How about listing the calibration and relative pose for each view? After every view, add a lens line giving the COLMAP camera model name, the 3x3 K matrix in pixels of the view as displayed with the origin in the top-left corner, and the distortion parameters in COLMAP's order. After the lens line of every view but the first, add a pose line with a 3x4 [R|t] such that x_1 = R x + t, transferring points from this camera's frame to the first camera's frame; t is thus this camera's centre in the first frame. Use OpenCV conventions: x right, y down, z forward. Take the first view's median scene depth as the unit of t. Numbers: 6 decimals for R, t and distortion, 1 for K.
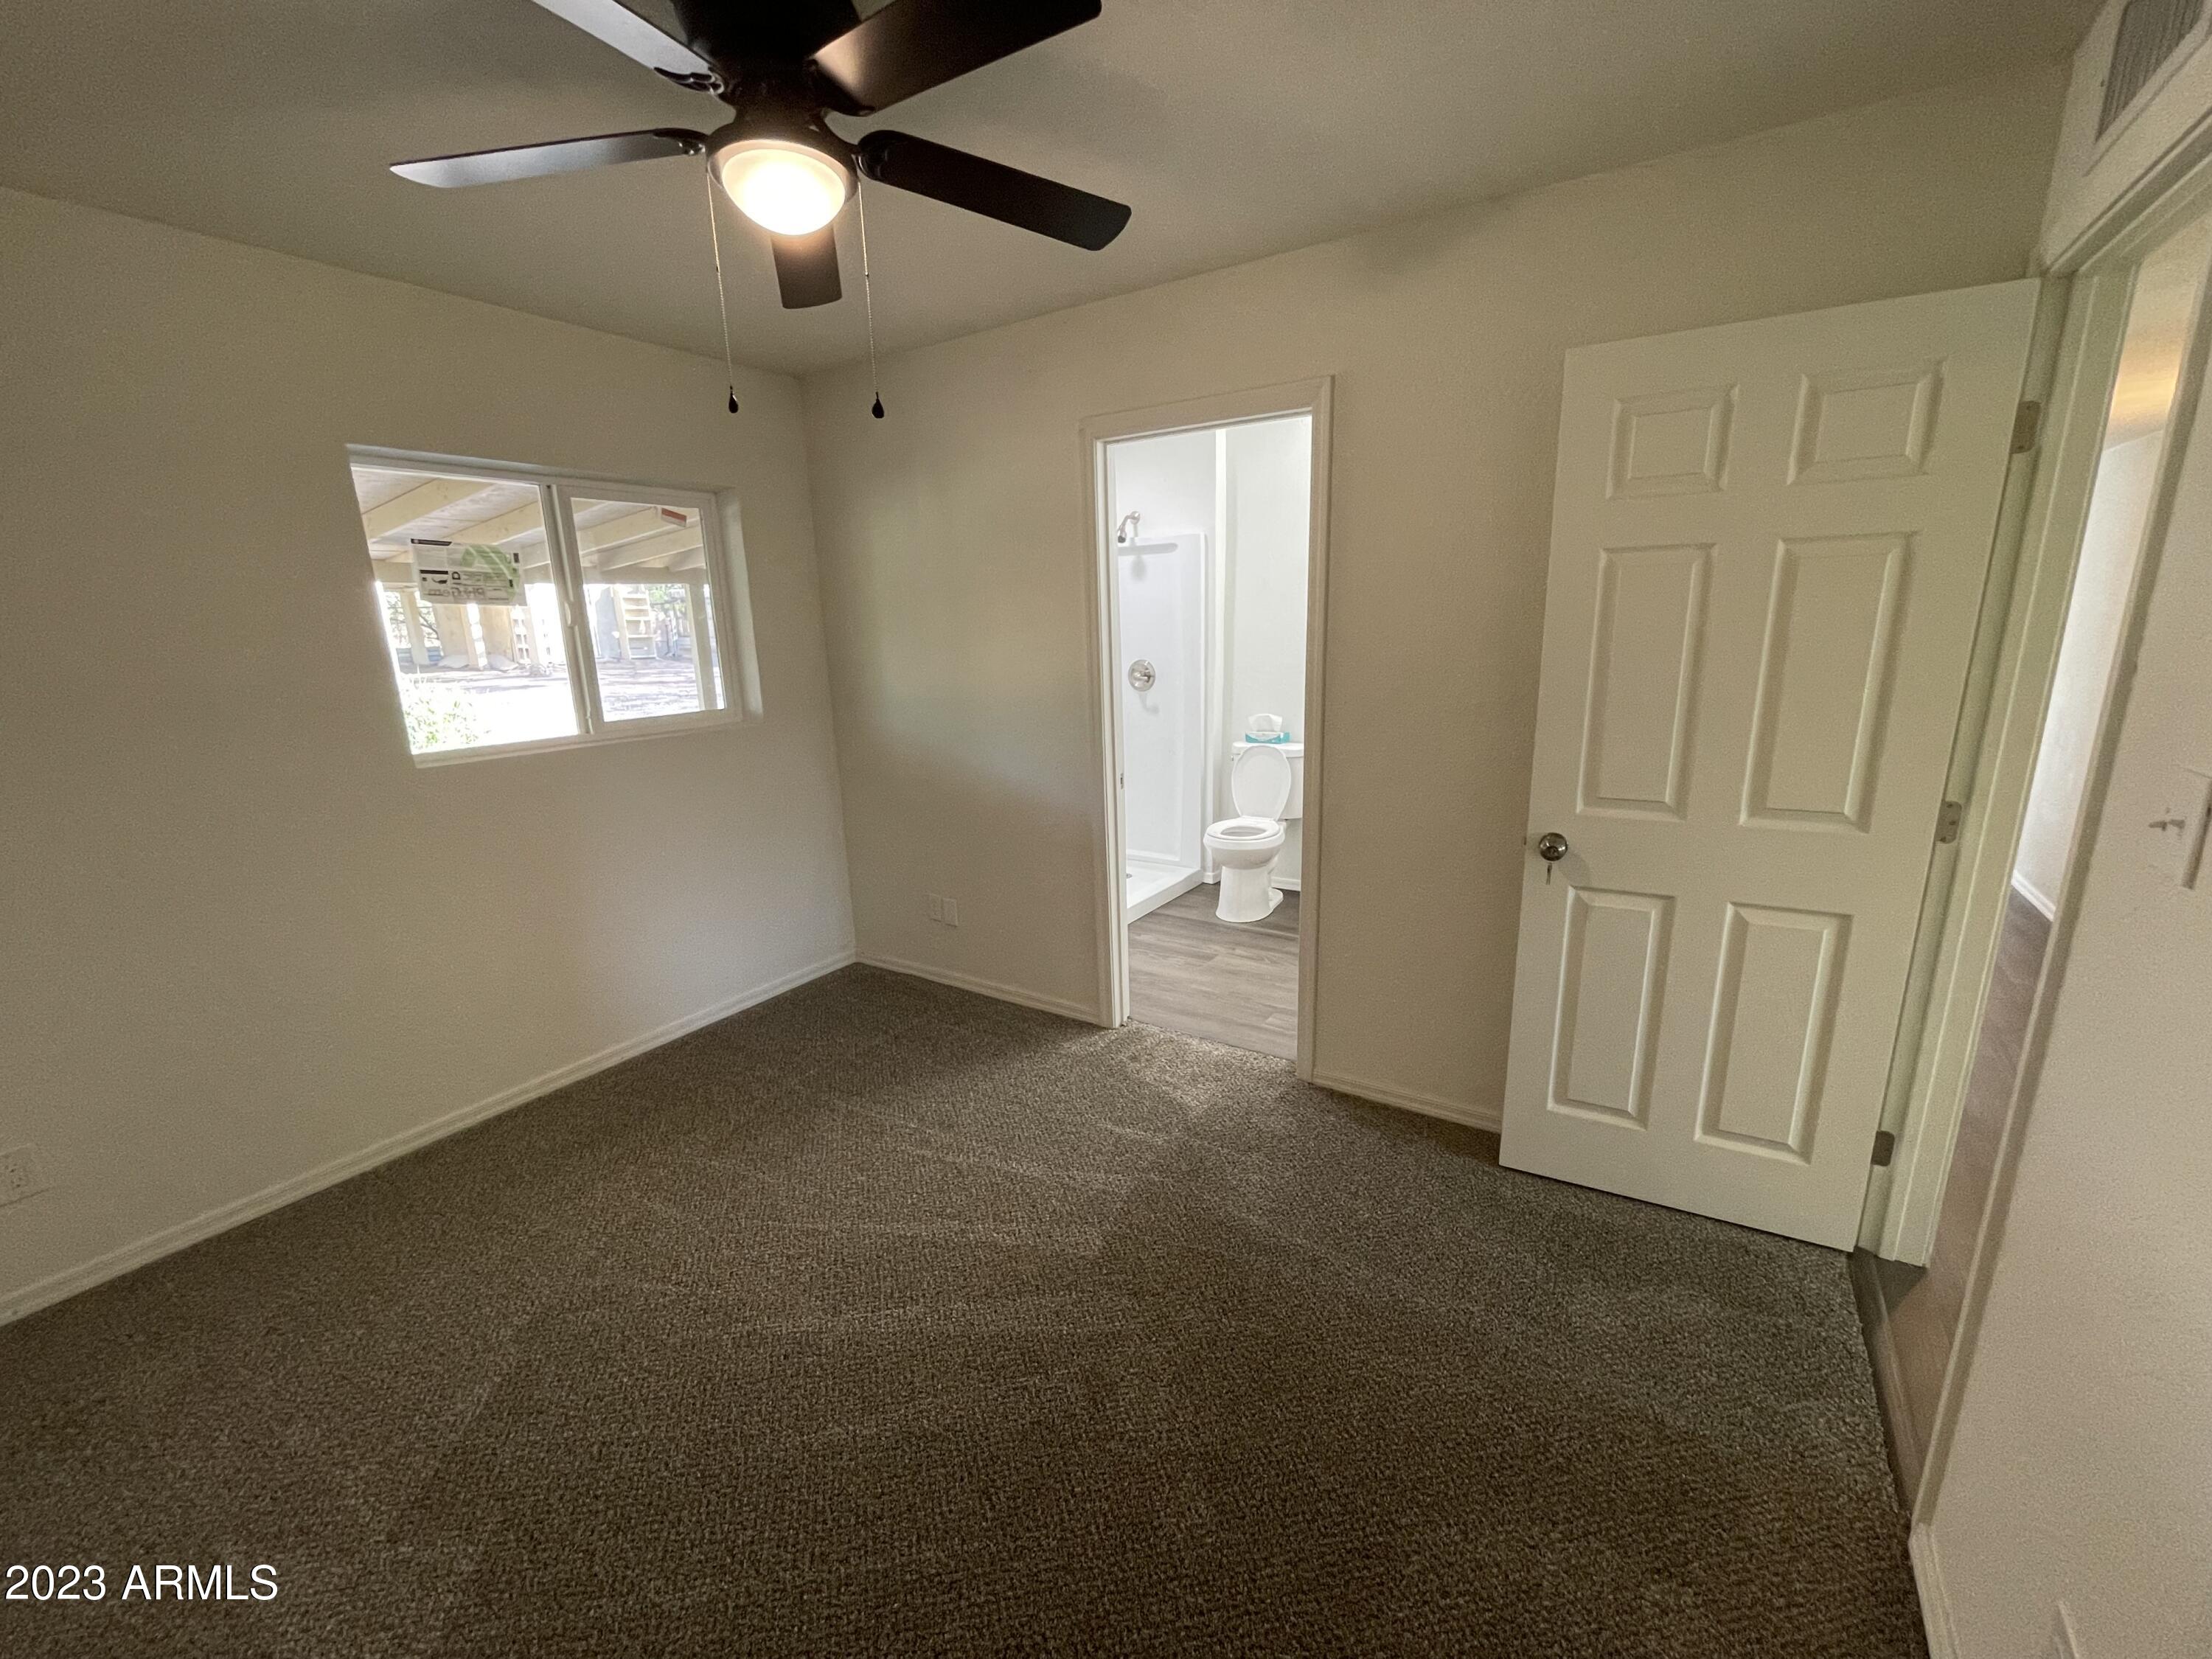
lens RADIAL K [[897.4, 0, 1112.1], [0, 897.4, 837.1], [0, 0, 1]] dist [-0.001815, 0.000251]
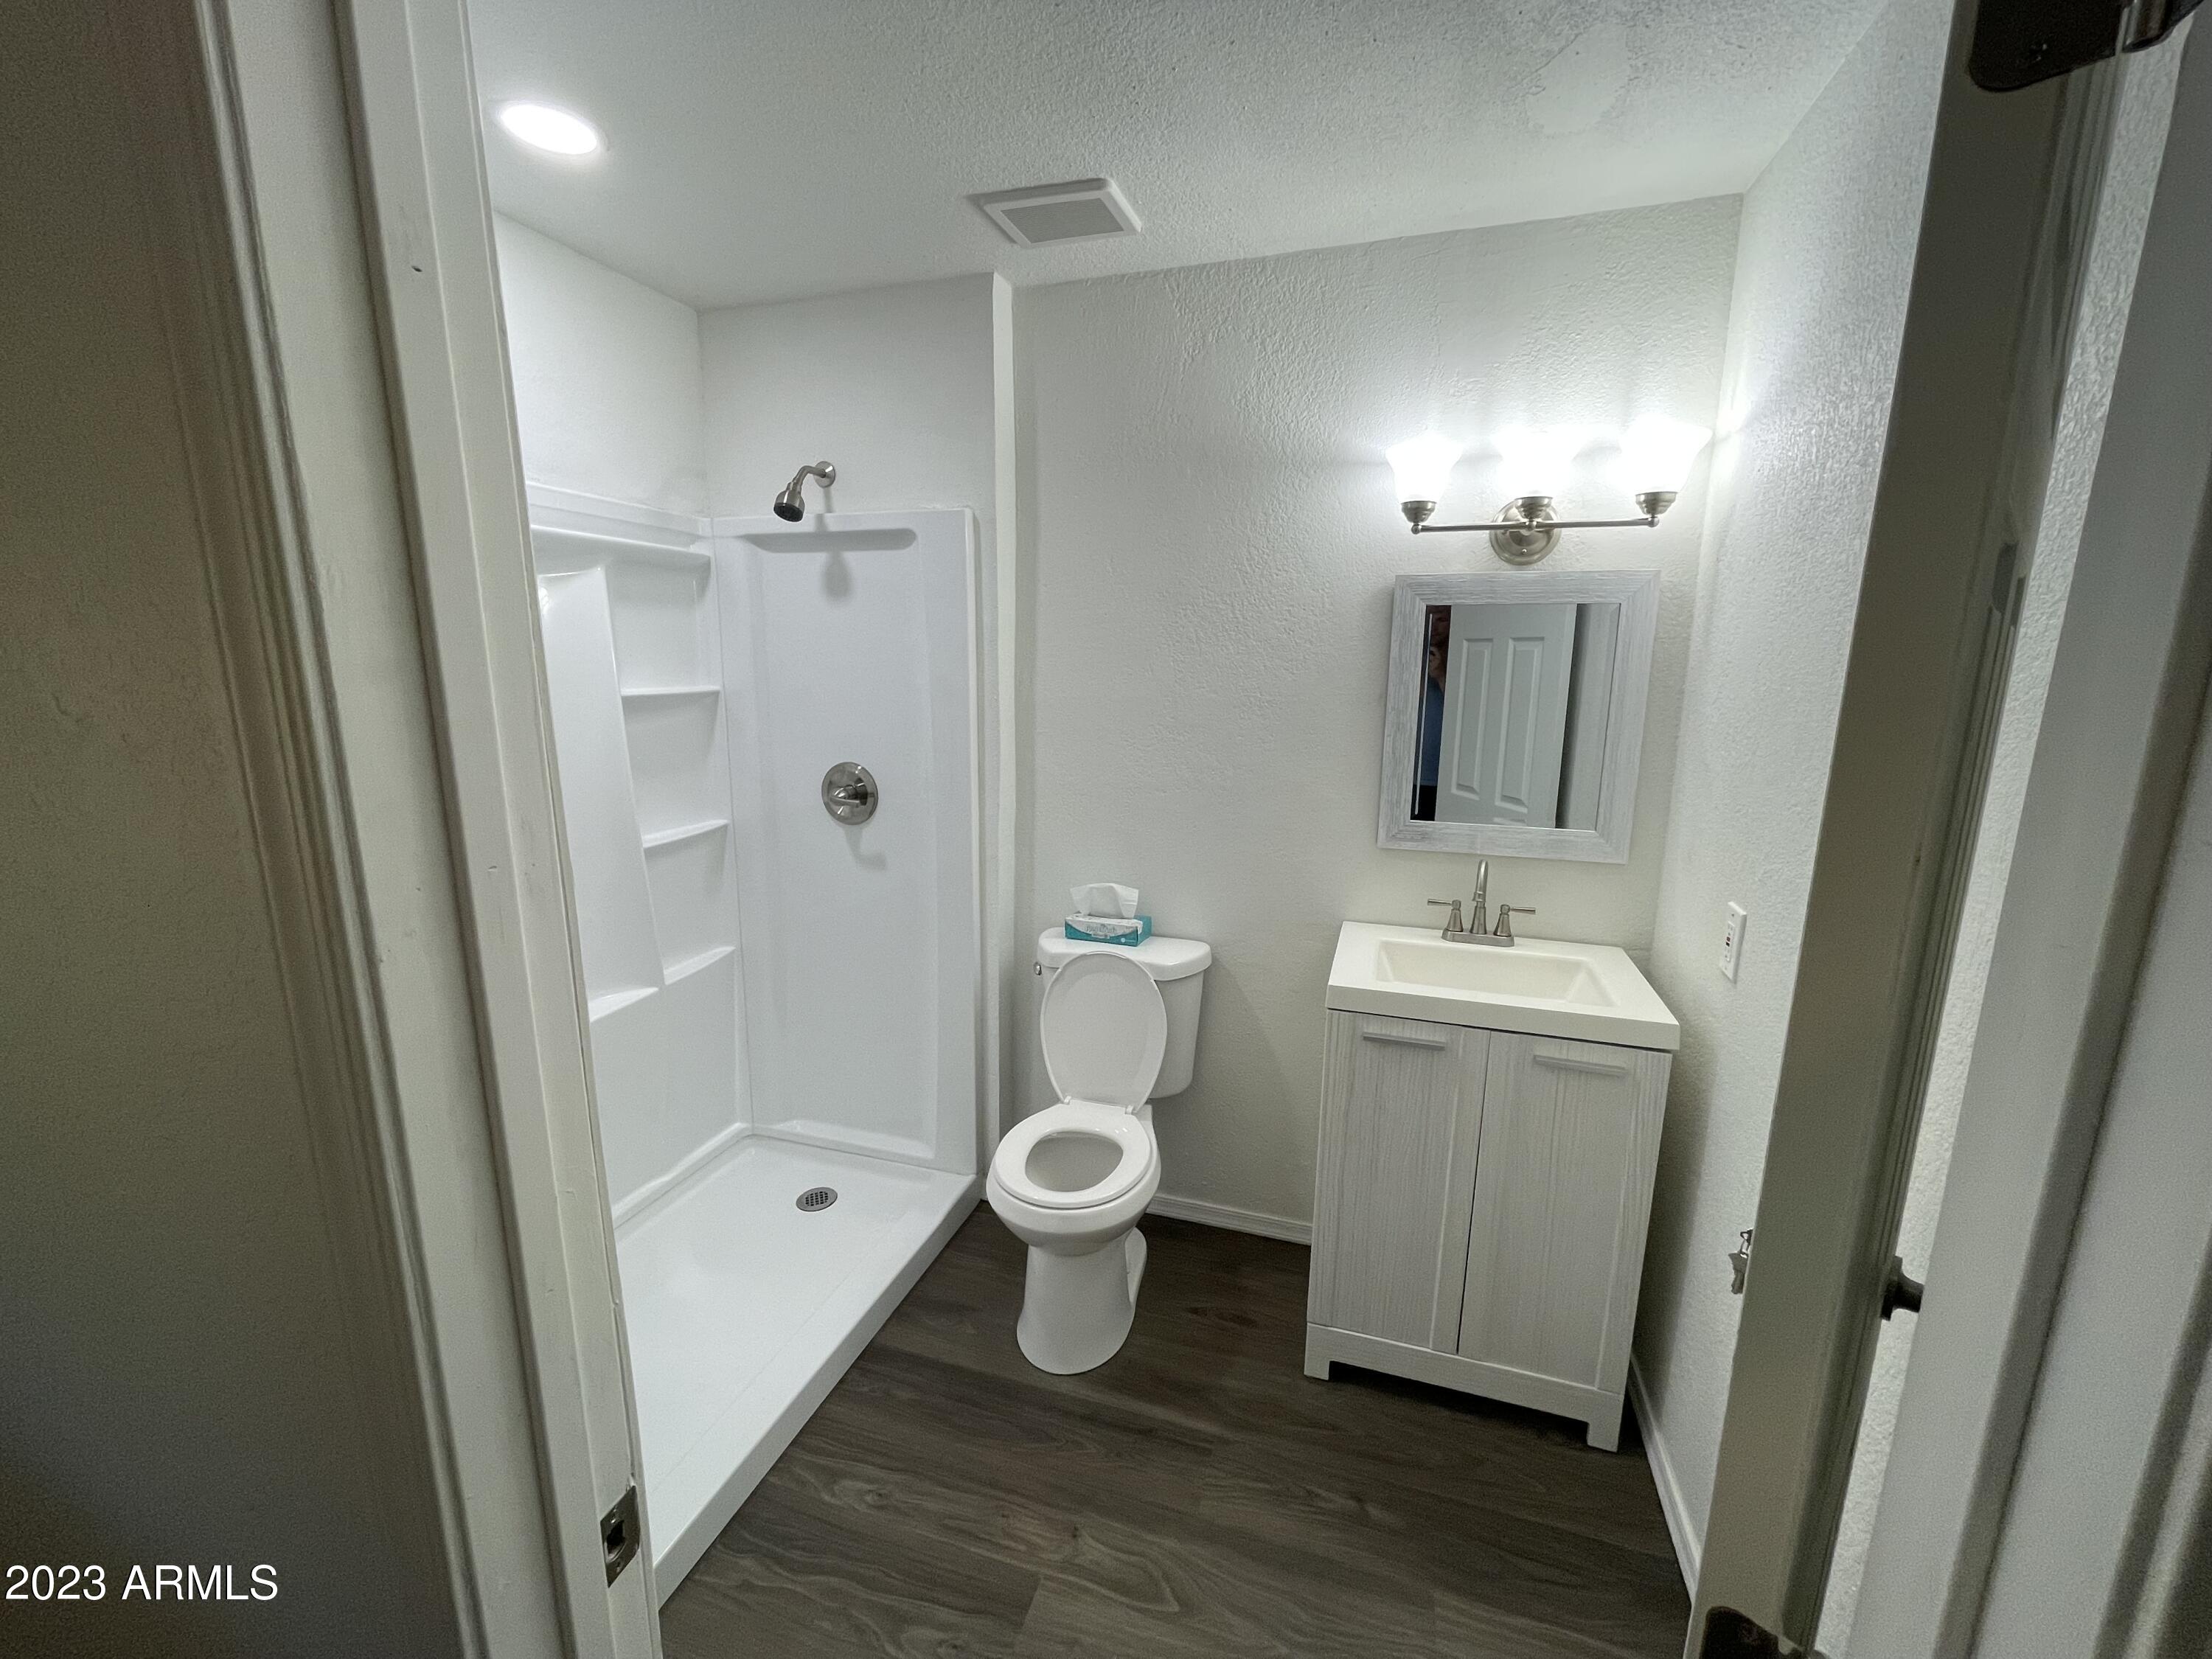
lens RADIAL K [[897.4, 0, 1121.0], [0, 897.4, 825.8], [0, 0, 1]] dist [-0.001815, 0.000251]
pose [[0.963286, -0.012734, 0.268175, 0.047327], [0.030635, 0.997564, -0.062675, -0.135510], [-0.266724, 0.068589, 0.961329, 0.516556]]
